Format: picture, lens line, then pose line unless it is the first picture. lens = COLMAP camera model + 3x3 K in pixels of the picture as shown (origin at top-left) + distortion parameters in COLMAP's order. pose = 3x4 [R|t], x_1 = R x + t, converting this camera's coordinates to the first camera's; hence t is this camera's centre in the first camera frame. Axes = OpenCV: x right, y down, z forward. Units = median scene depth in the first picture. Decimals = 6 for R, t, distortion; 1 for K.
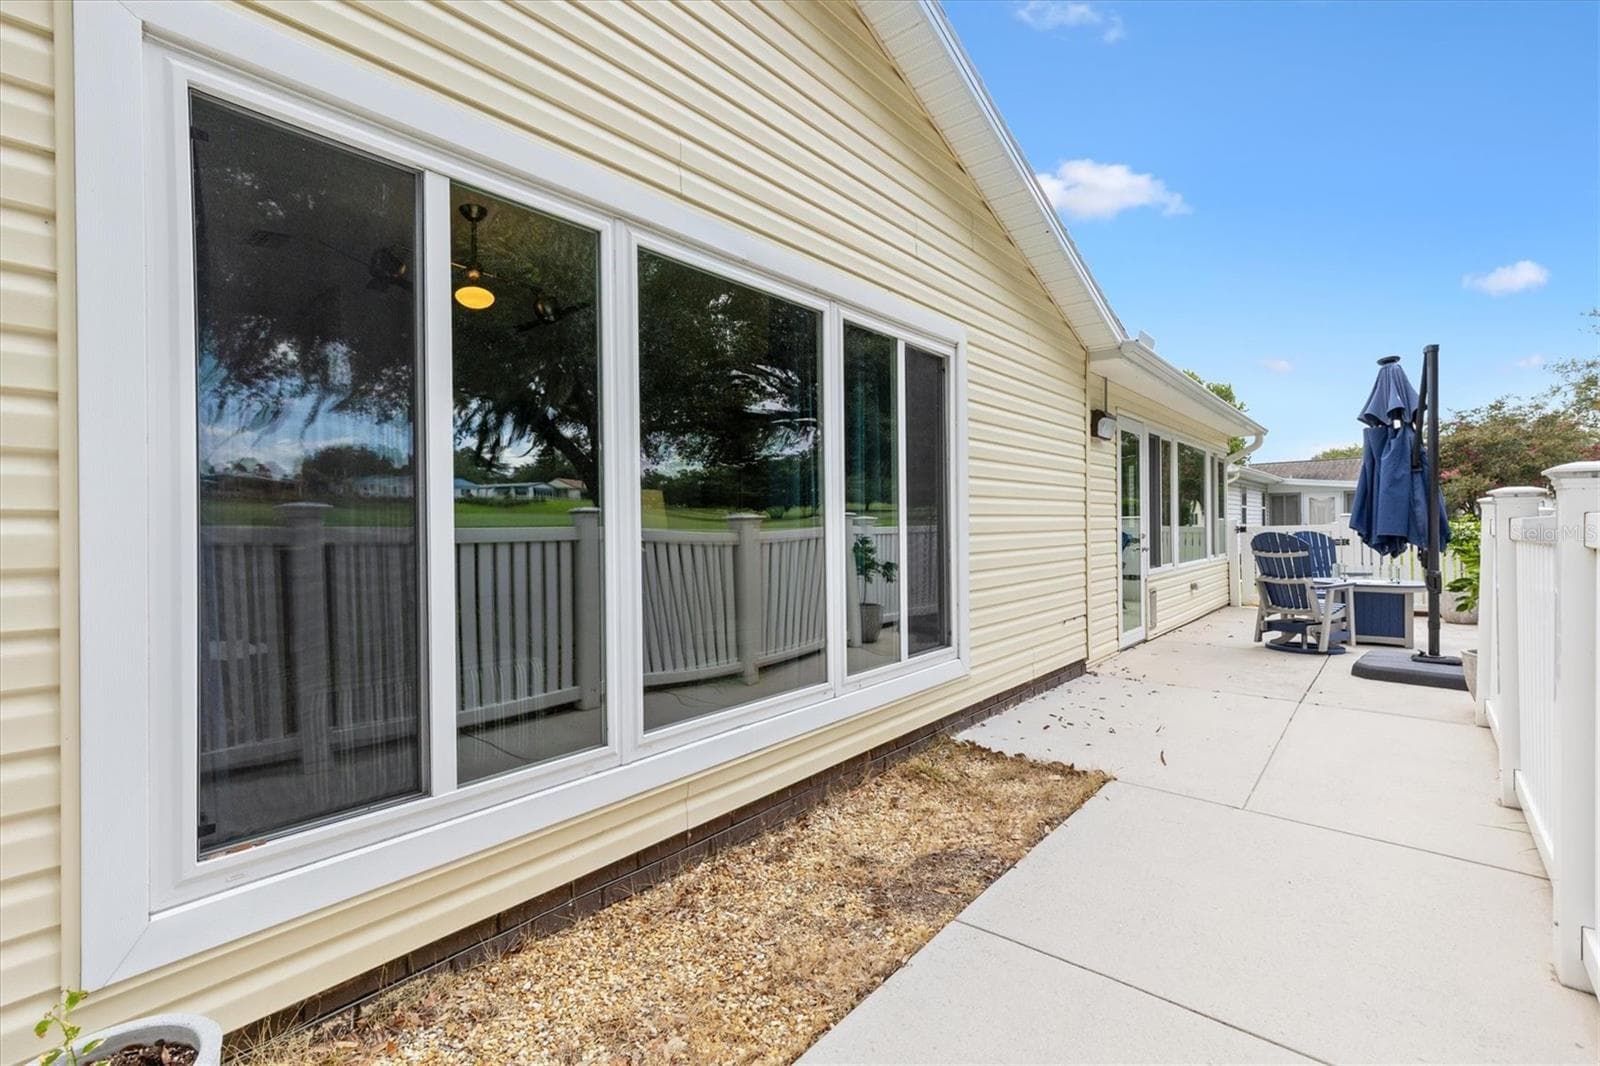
lens RADIAL K [[710.3, 0, 800.0], [0, 710.3, 533.0], [0, 0, 1]] dist [-0.001090, -0.000287]
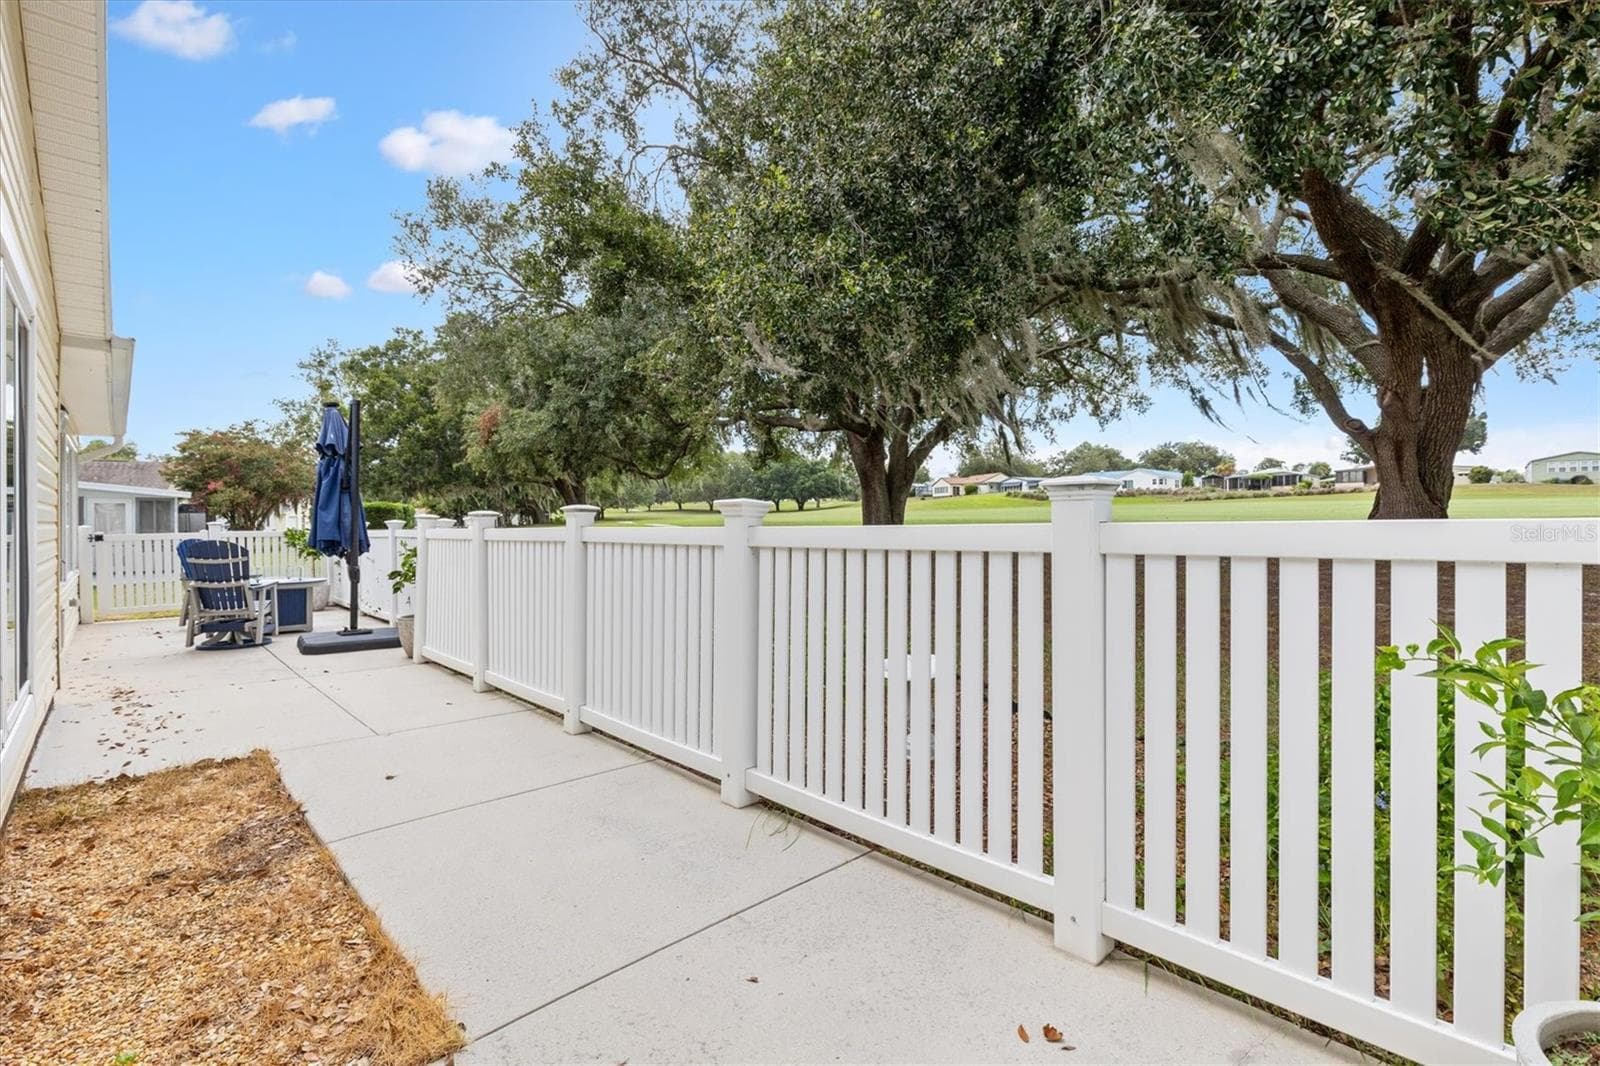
lens RADIAL K [[768.6, 0, 775.8], [0, 768.6, 528.2], [0, 0, 1]] dist [0.000728, -0.000044]
pose [[0.142688, 0.007429, 0.989740, -0.361578], [0.008220, 0.999928, -0.008691, -0.000889], [-0.989734, 0.009376, 0.142616, 0.000674]]
